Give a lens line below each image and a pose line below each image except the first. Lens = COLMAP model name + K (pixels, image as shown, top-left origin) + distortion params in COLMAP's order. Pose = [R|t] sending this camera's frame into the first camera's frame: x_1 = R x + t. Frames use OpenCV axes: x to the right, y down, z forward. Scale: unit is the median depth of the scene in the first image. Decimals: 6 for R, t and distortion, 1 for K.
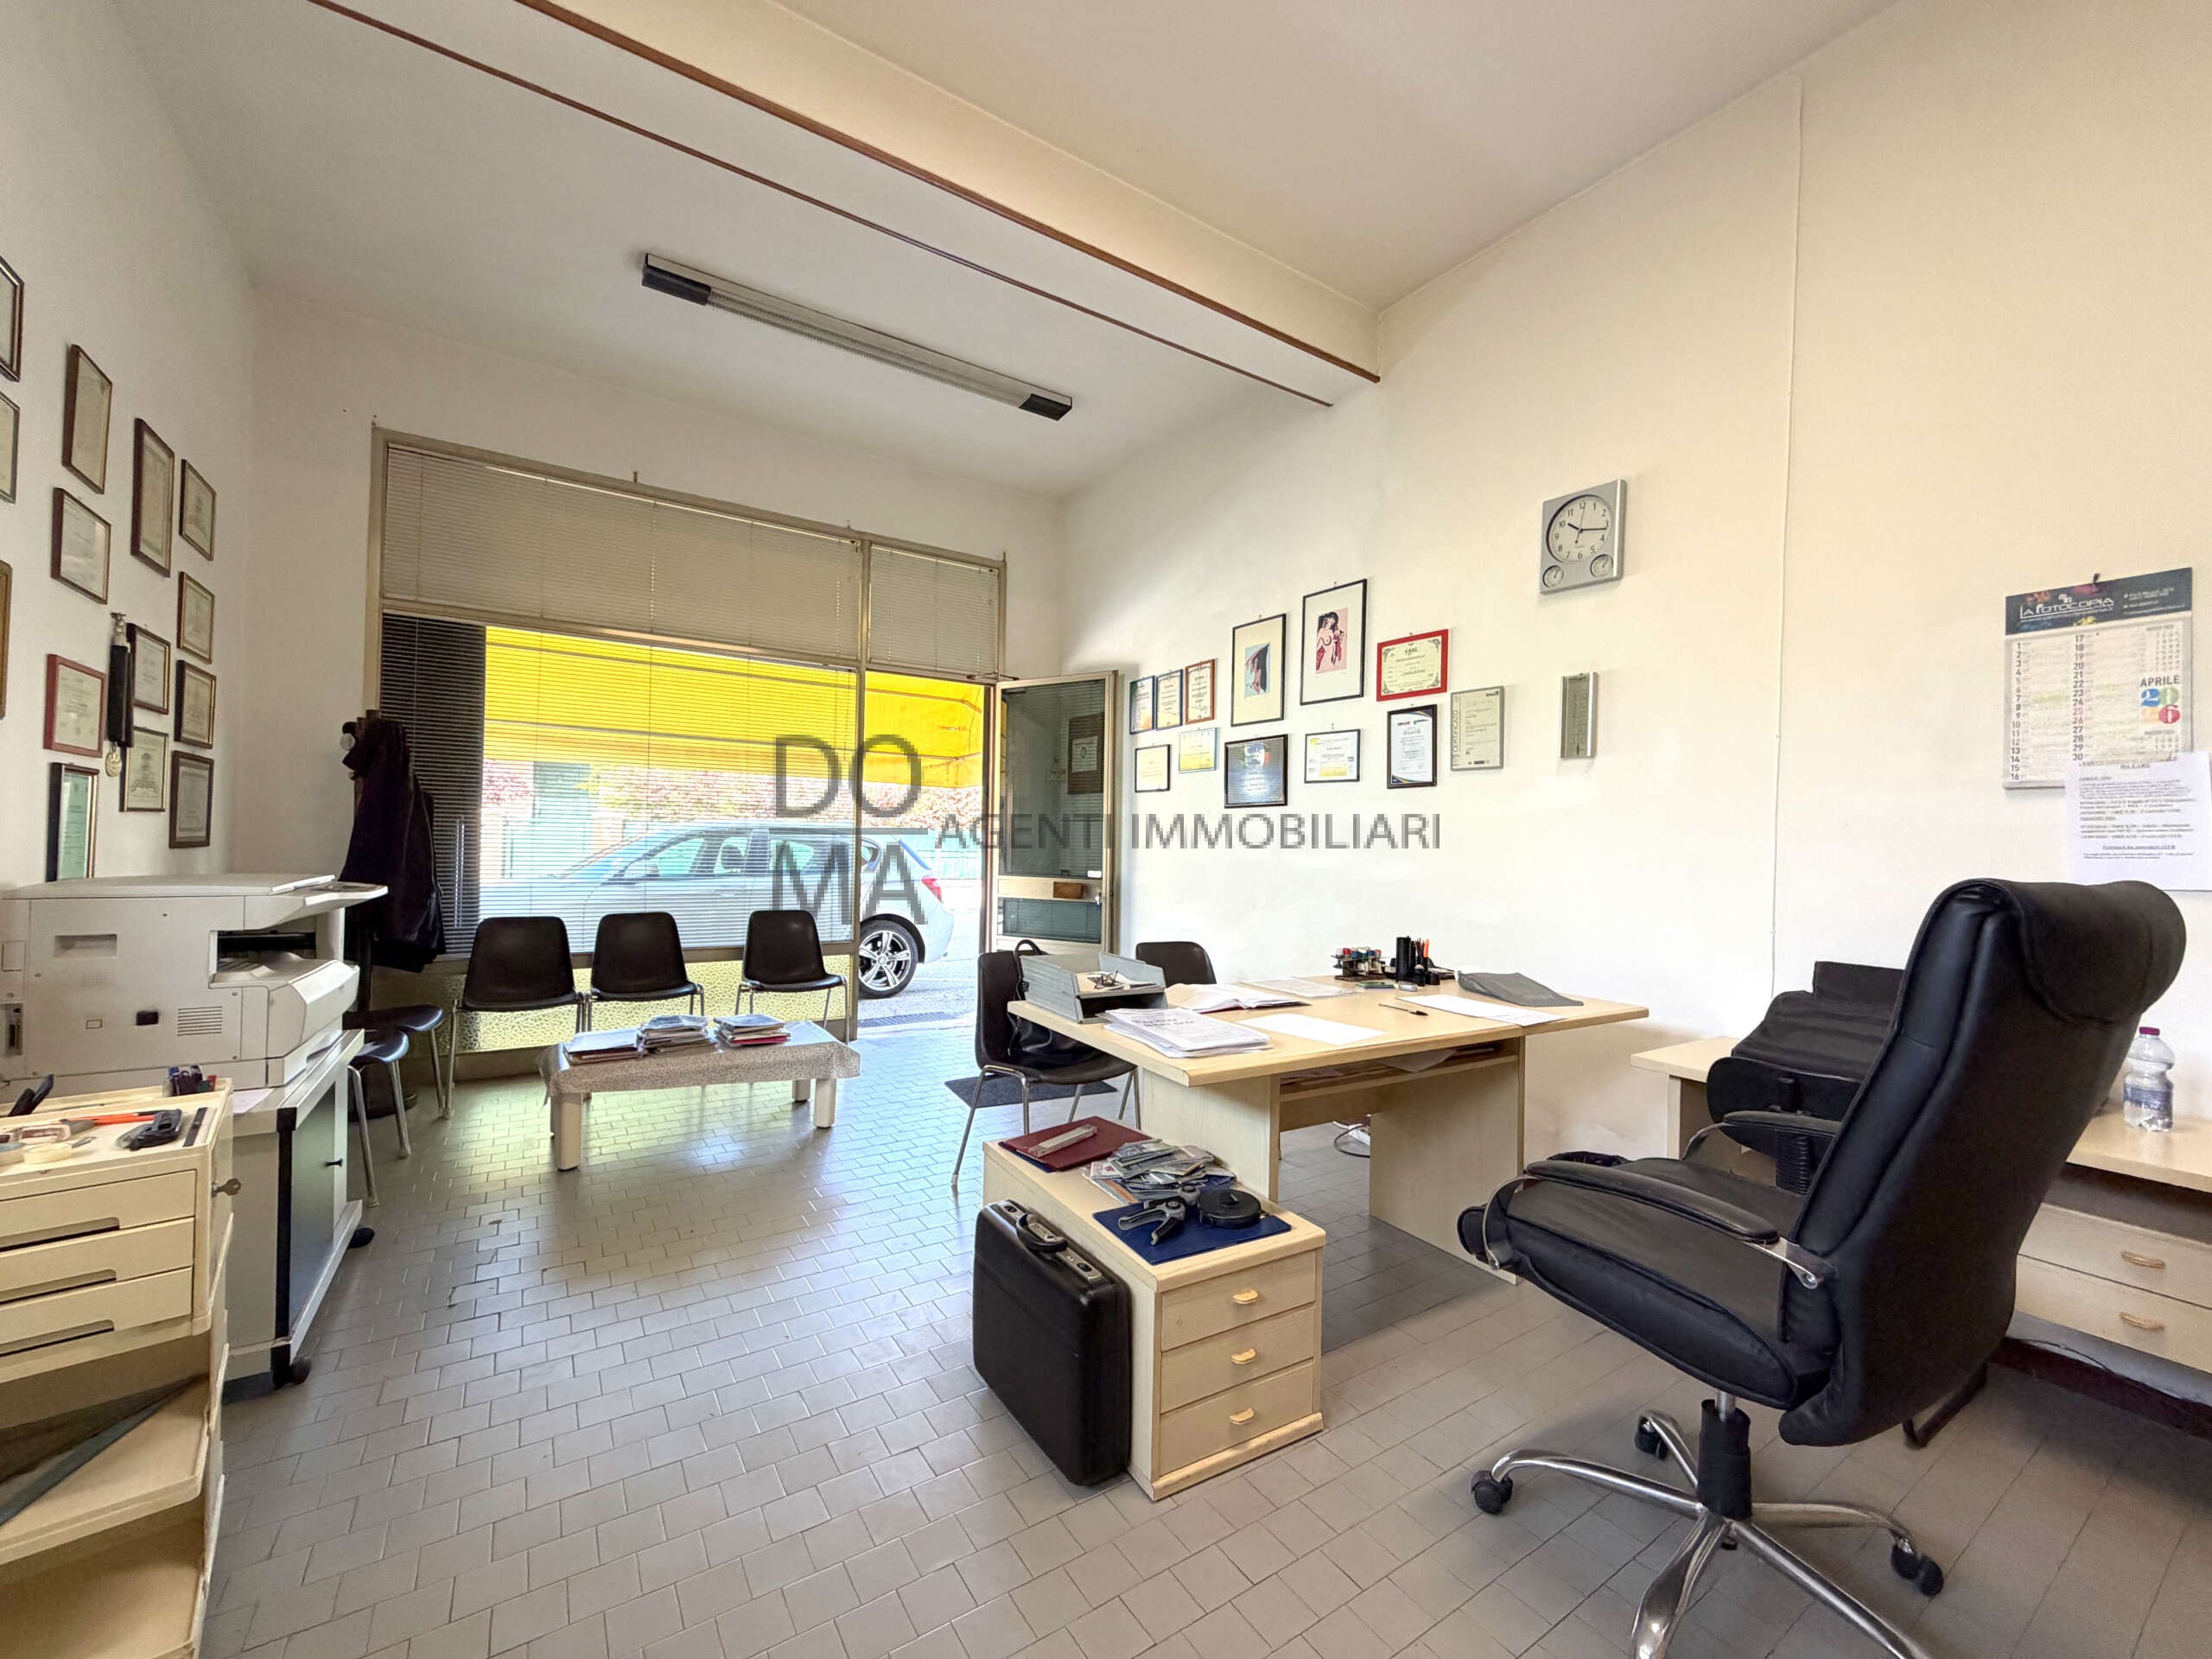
lens RADIAL K [[878.5, 0, 1097.2], [0, 878.5, 829.8], [0, 0, 1]] dist [-0.000932, -0.000041]
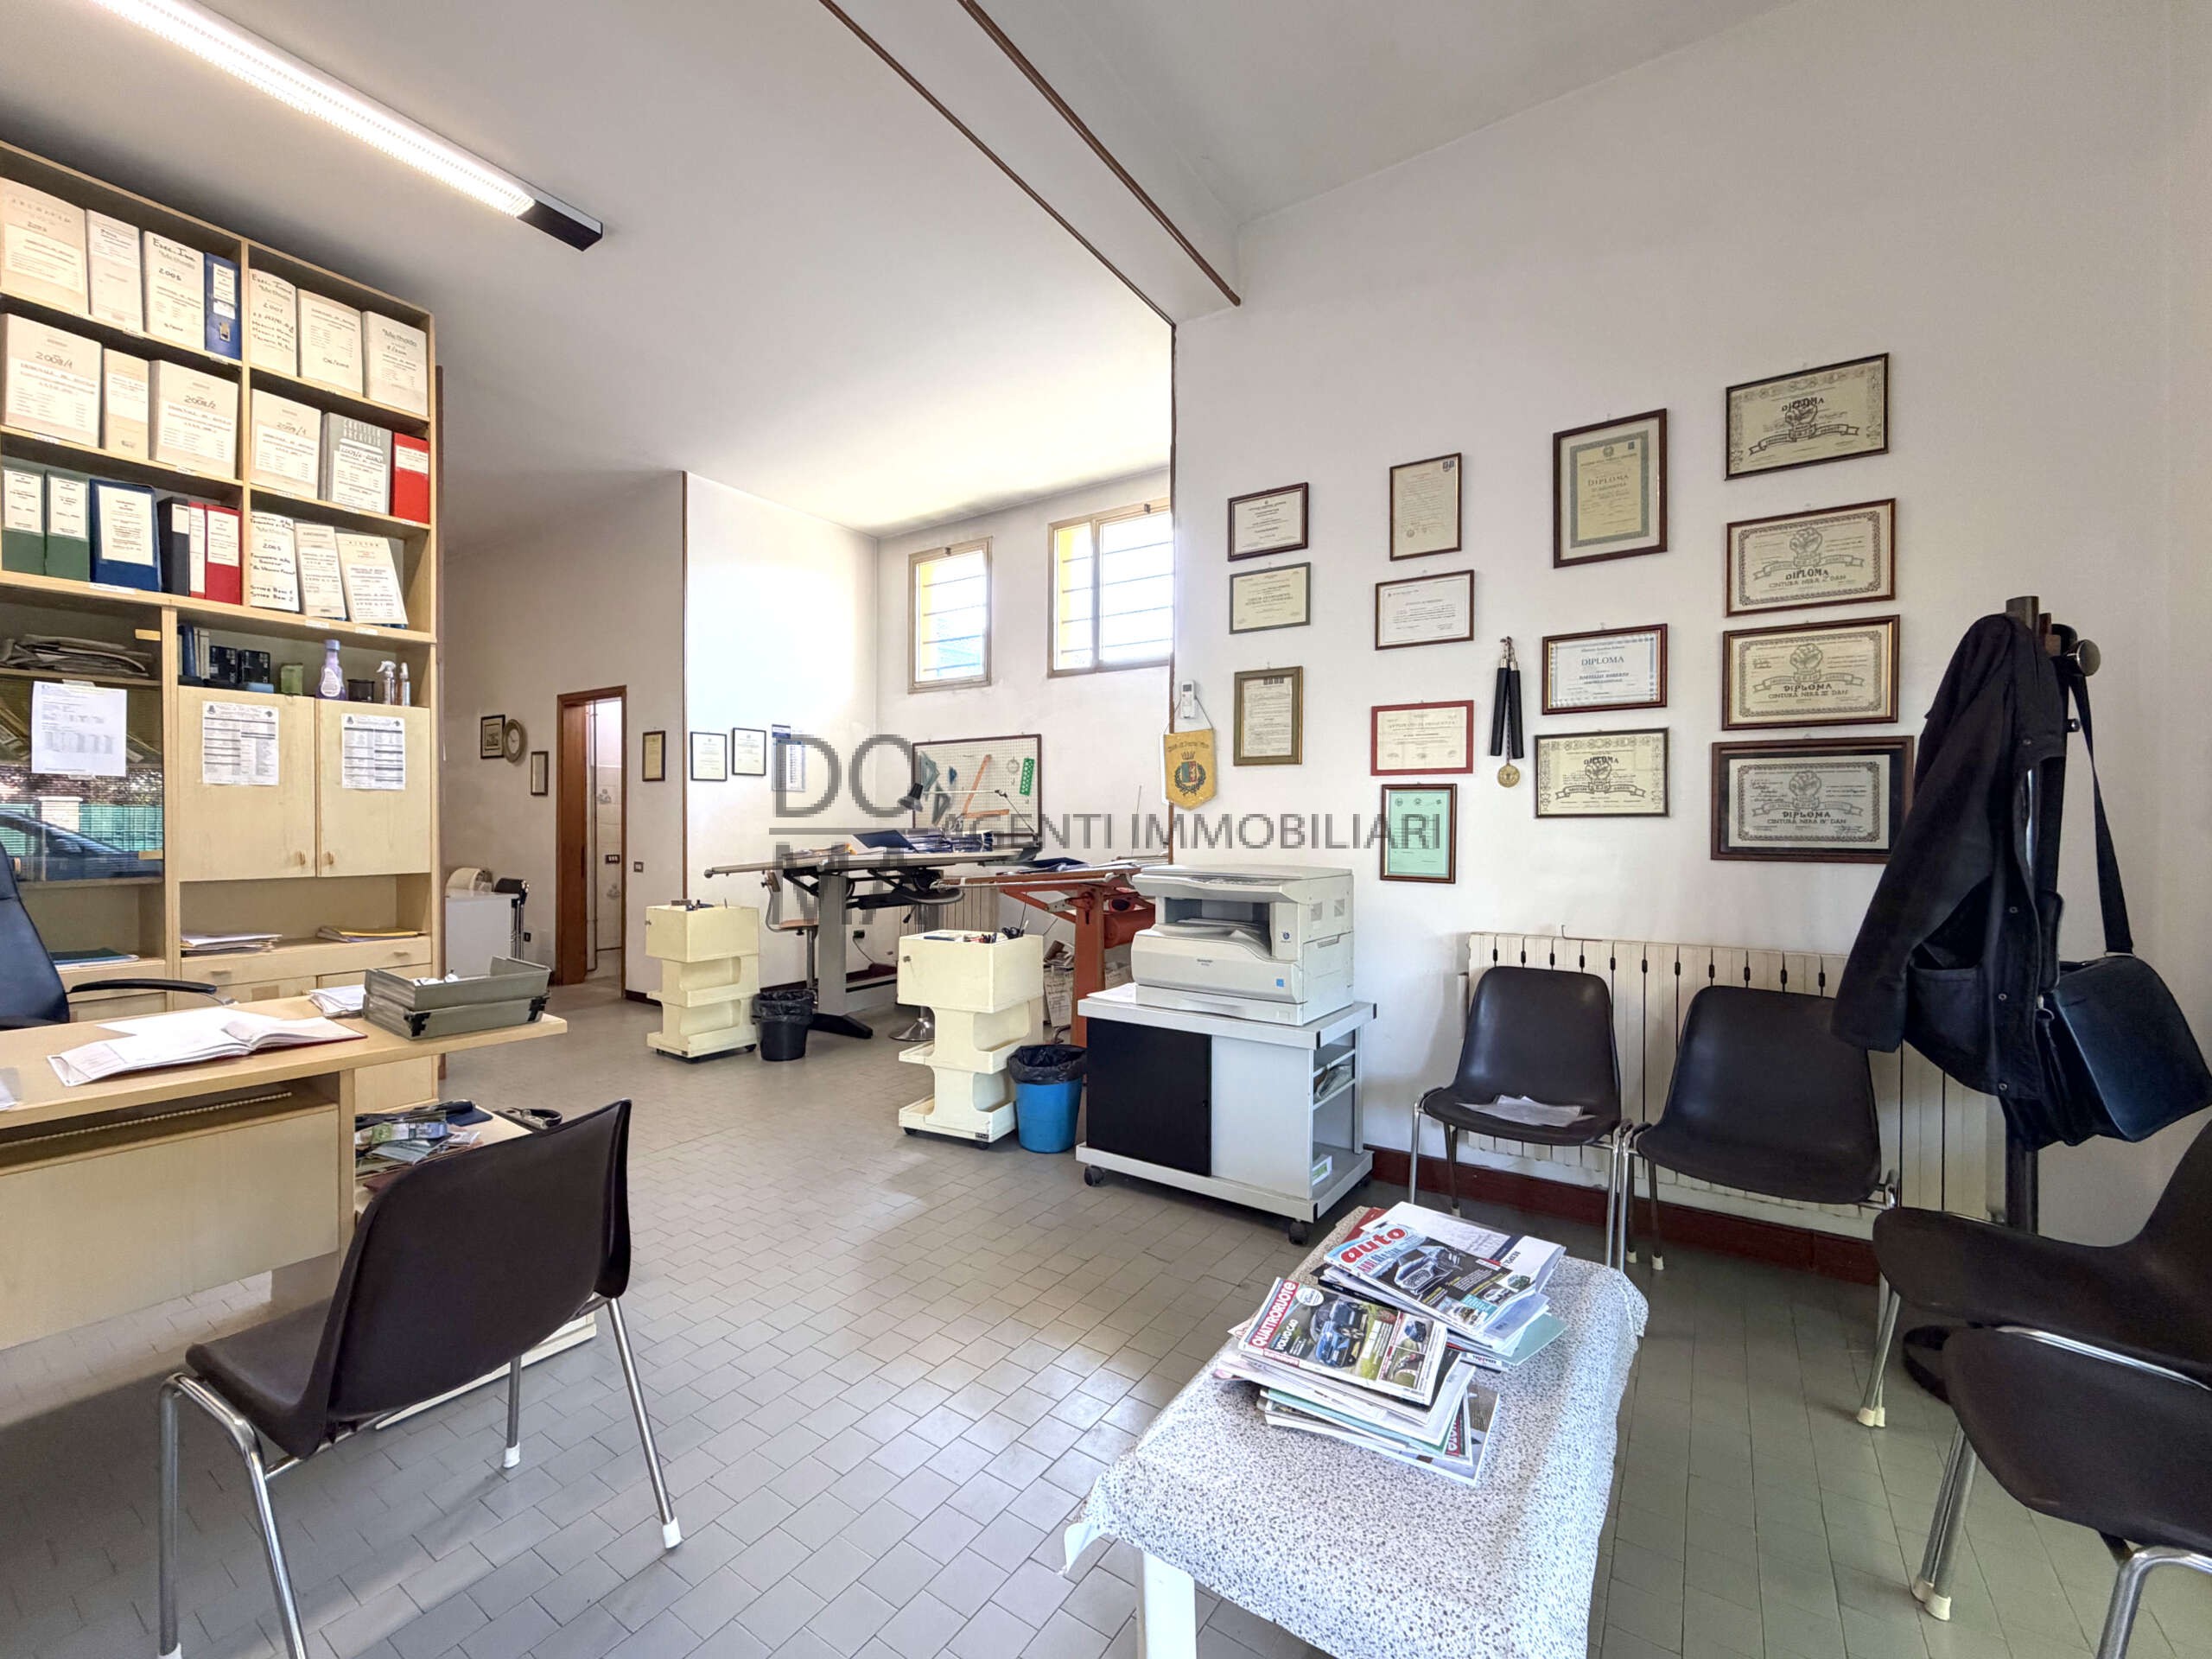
lens RADIAL K [[908.5, 0, 1097.8], [0, 908.5, 830.0], [0, 0, 1]] dist [-0.000086, -0.000306]
pose [[-0.920486, -0.021399, -0.390190, -0.153562], [-0.017676, 0.999758, -0.013132, 0.012704], [0.390376, -0.005191, -0.920641, 1.372578]]
